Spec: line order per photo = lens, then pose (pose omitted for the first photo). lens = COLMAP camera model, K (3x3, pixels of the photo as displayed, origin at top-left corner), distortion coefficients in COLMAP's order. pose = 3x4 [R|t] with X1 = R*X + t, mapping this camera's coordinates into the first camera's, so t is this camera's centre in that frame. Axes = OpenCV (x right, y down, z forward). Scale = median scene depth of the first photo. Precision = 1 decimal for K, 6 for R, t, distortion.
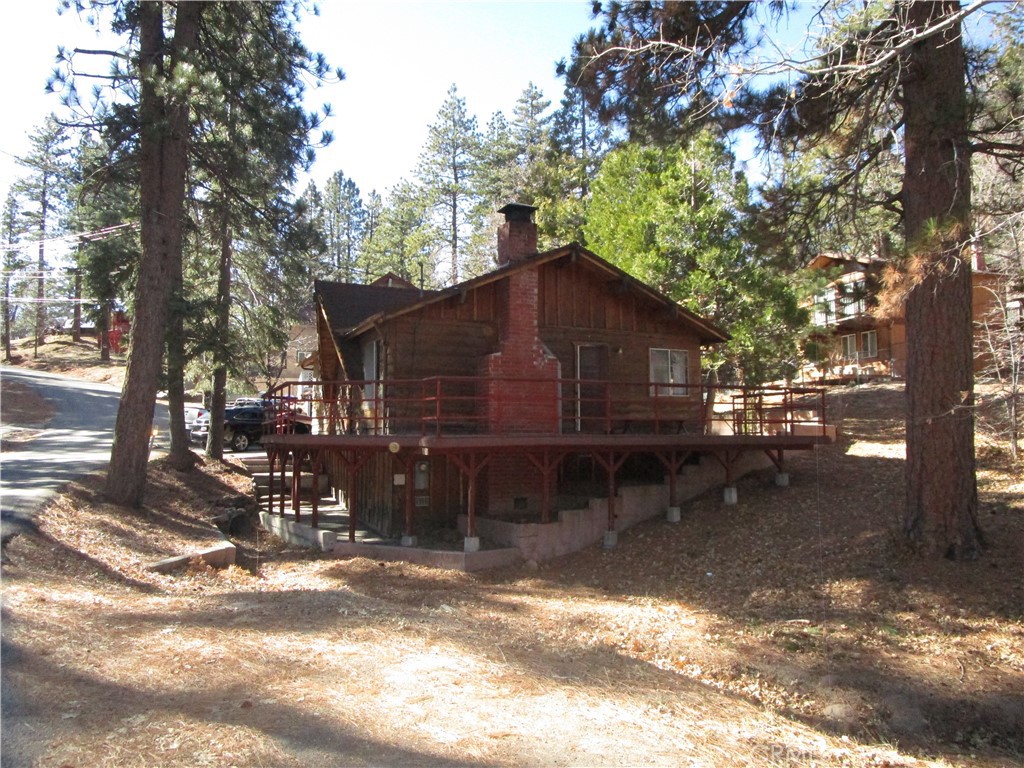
lens RADIAL K [[805.8, 0, 512.0], [0, 805.8, 384.0], [0, 0, 1]] dist [-0.004482, -0.007226]
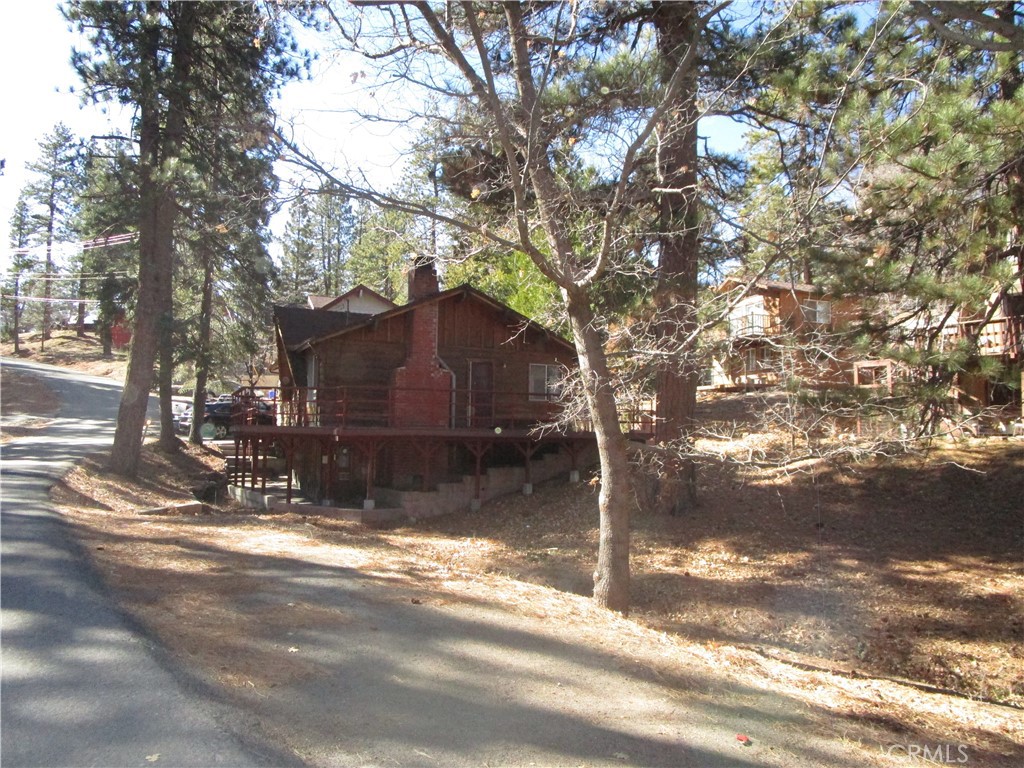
lens RADIAL K [[805.8, 0, 512.0], [0, 805.8, 384.0], [0, 0, 1]] dist [-0.004482, -0.007226]
pose [[0.999849, 0.017368, 0.000097, 0.100695], [-0.017369, 0.999842, 0.003798, -0.011494], [-0.000031, -0.003799, 0.999993, -0.210821]]
